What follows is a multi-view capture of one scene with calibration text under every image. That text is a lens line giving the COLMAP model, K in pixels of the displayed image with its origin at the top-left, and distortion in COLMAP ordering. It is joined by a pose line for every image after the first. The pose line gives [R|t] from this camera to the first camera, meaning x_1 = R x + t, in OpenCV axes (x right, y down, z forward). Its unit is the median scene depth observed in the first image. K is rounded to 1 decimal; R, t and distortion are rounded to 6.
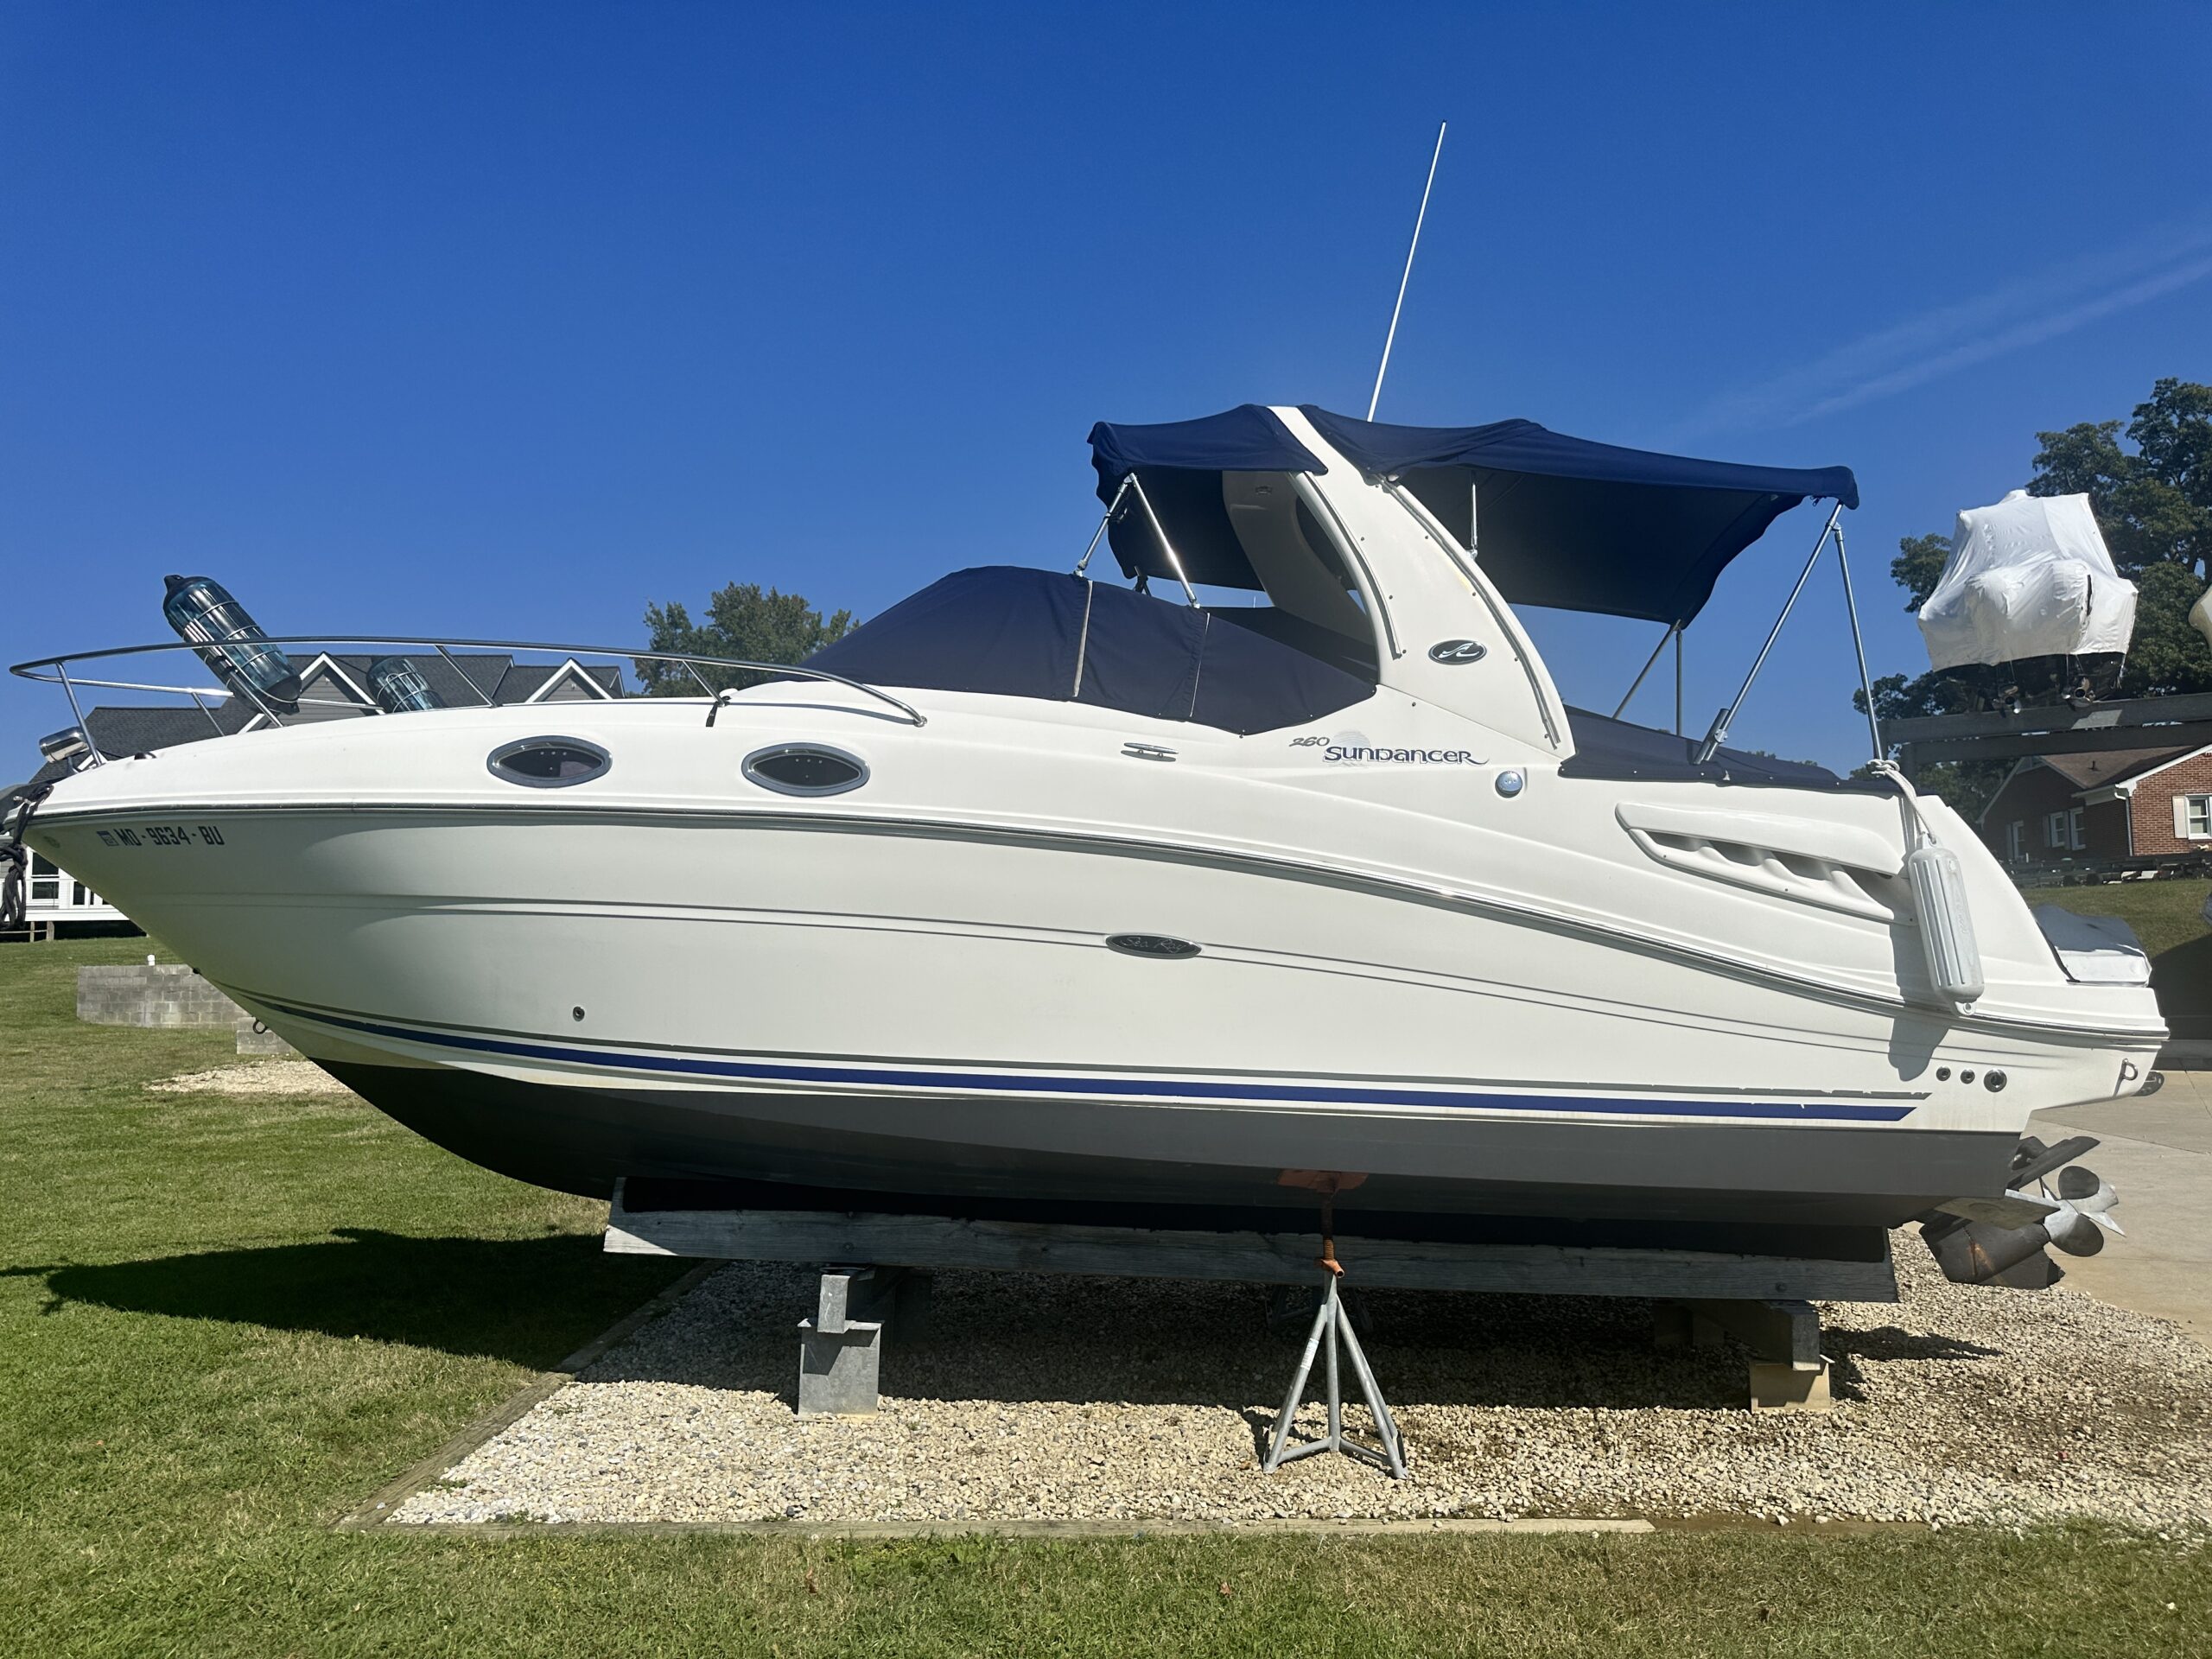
lens RADIAL K [[1536.7, 0, 1106.0], [0, 1536.7, 829.5], [0, 0, 1]] dist [0.022995, -0.039143]
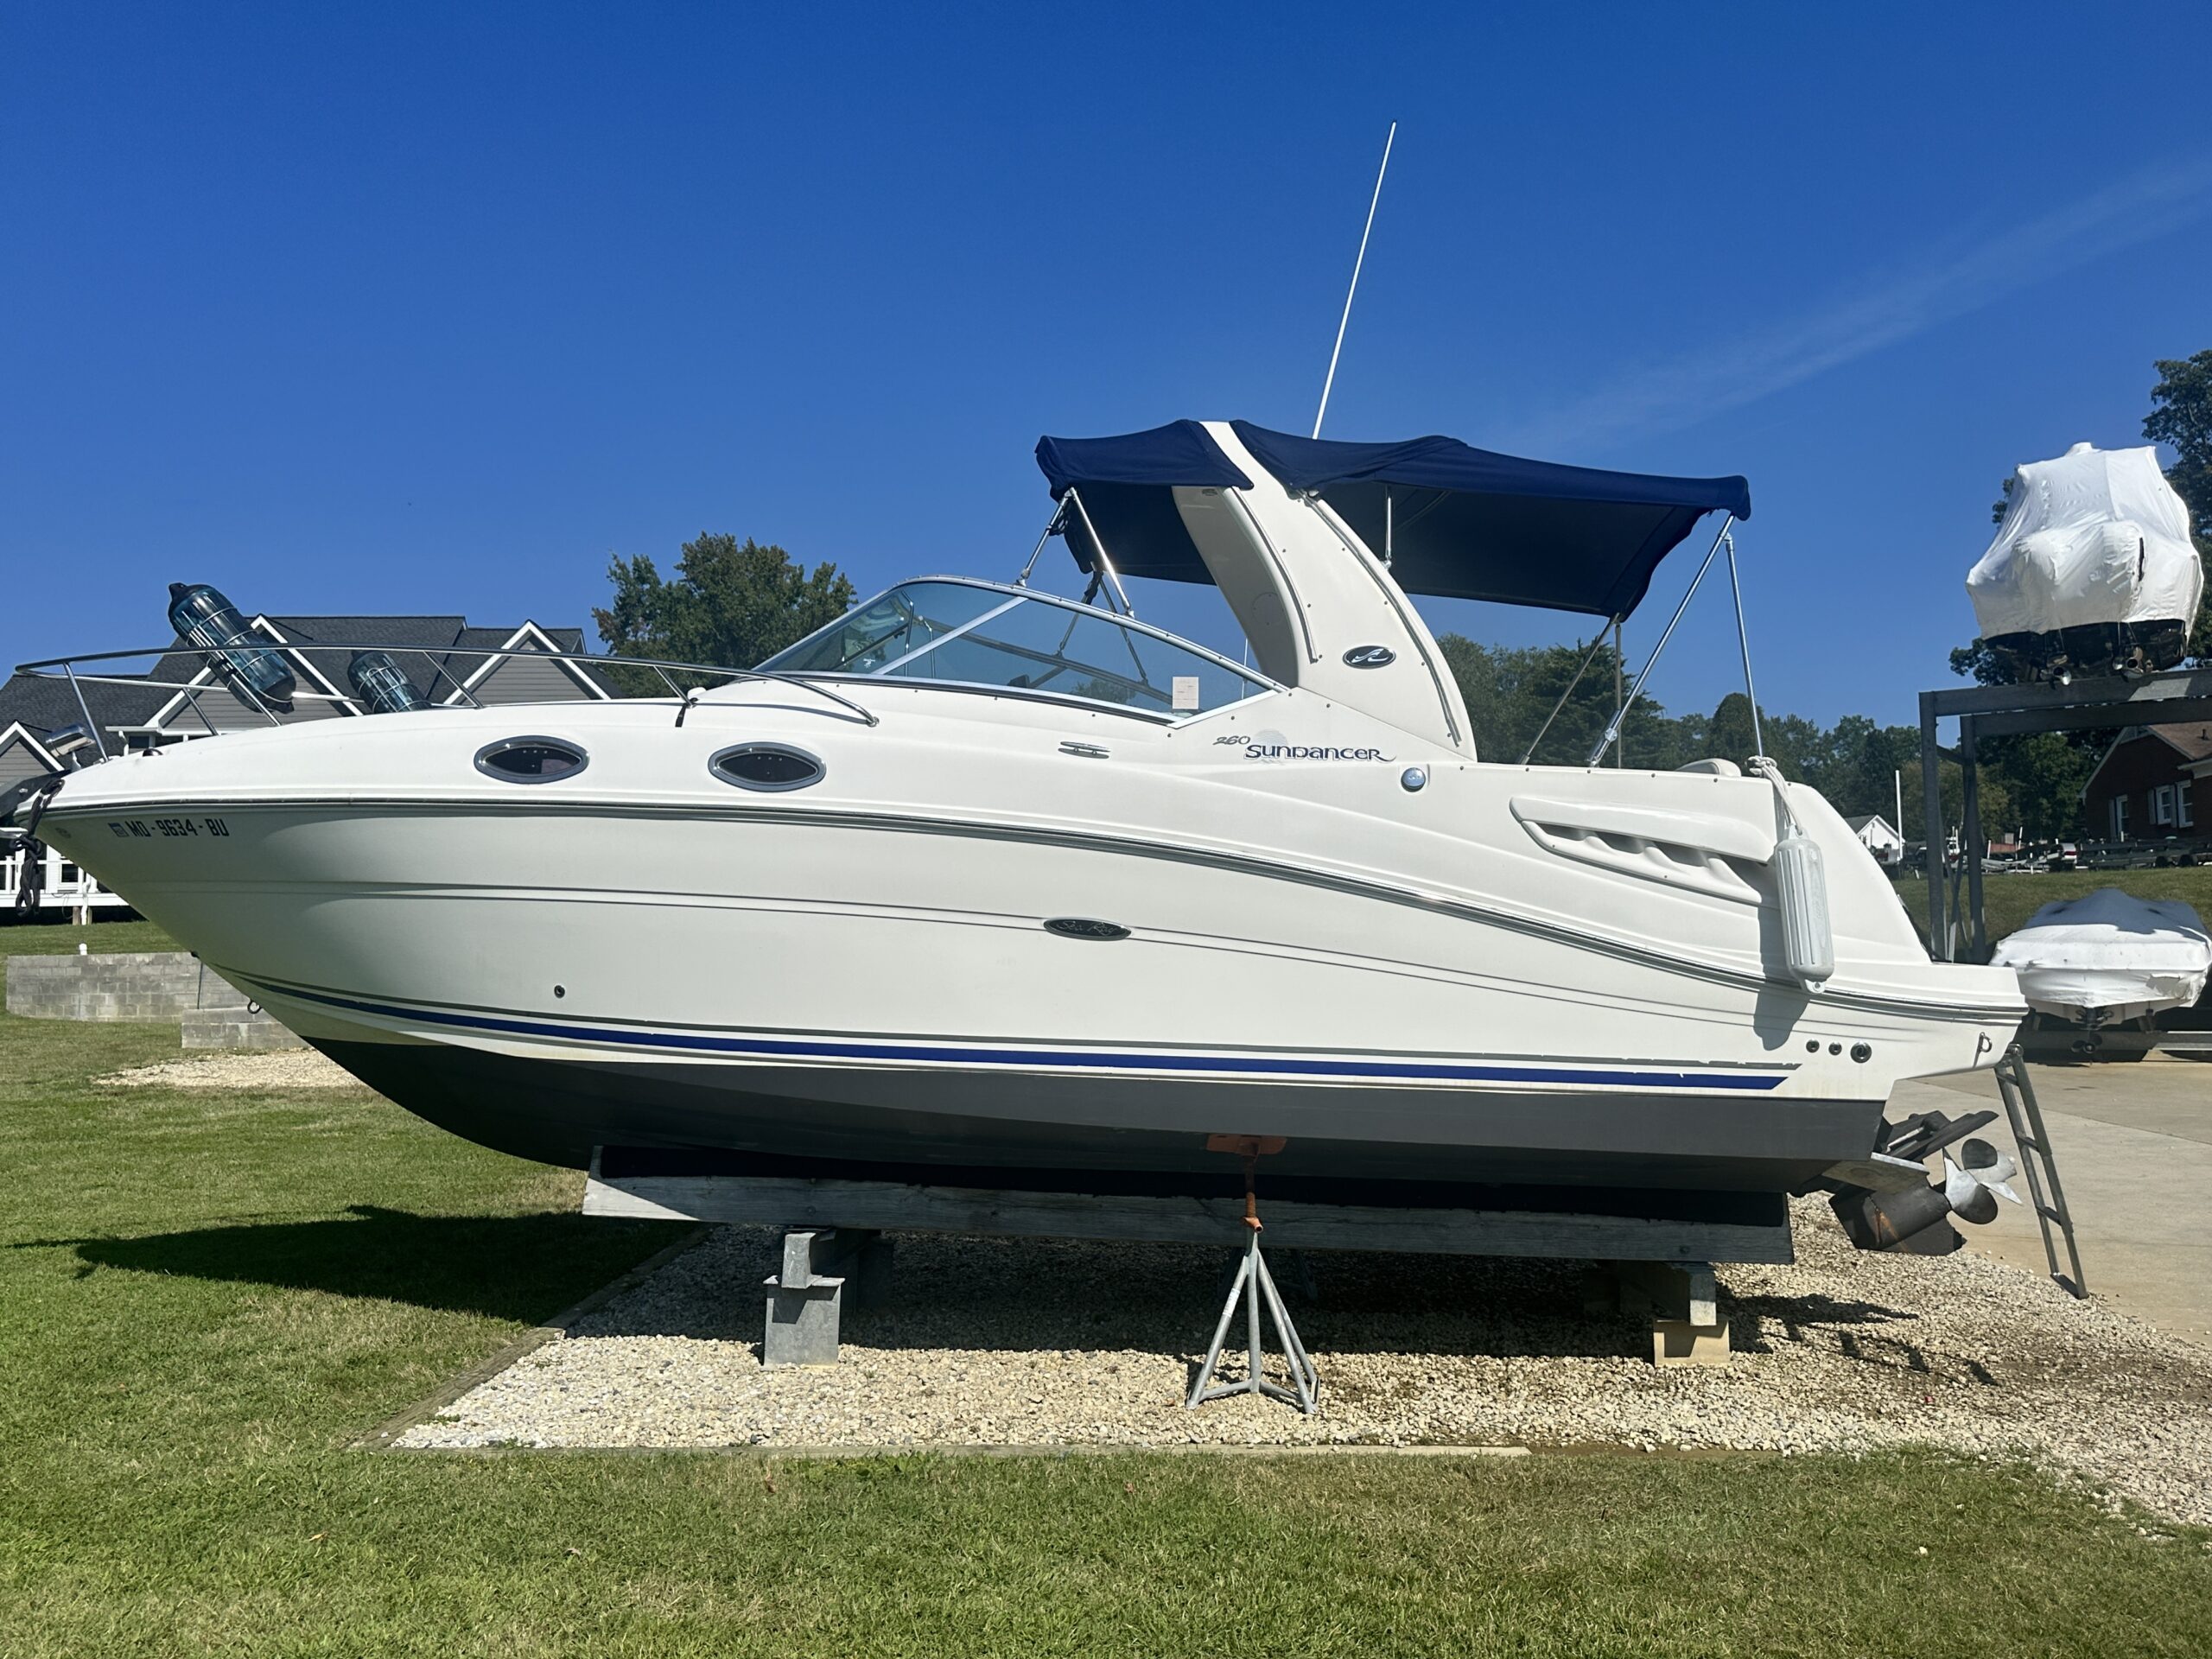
lens RADIAL K [[1720.8, 0, 1106.0], [0, 1720.8, 829.5], [0, 0, 1]] dist [0.066128, -0.122546]
pose [[0.999936, -0.001297, -0.011229, 0.054810], [0.001463, 0.999890, 0.014778, -0.011763], [0.011208, -0.014794, 0.999828, -0.206478]]
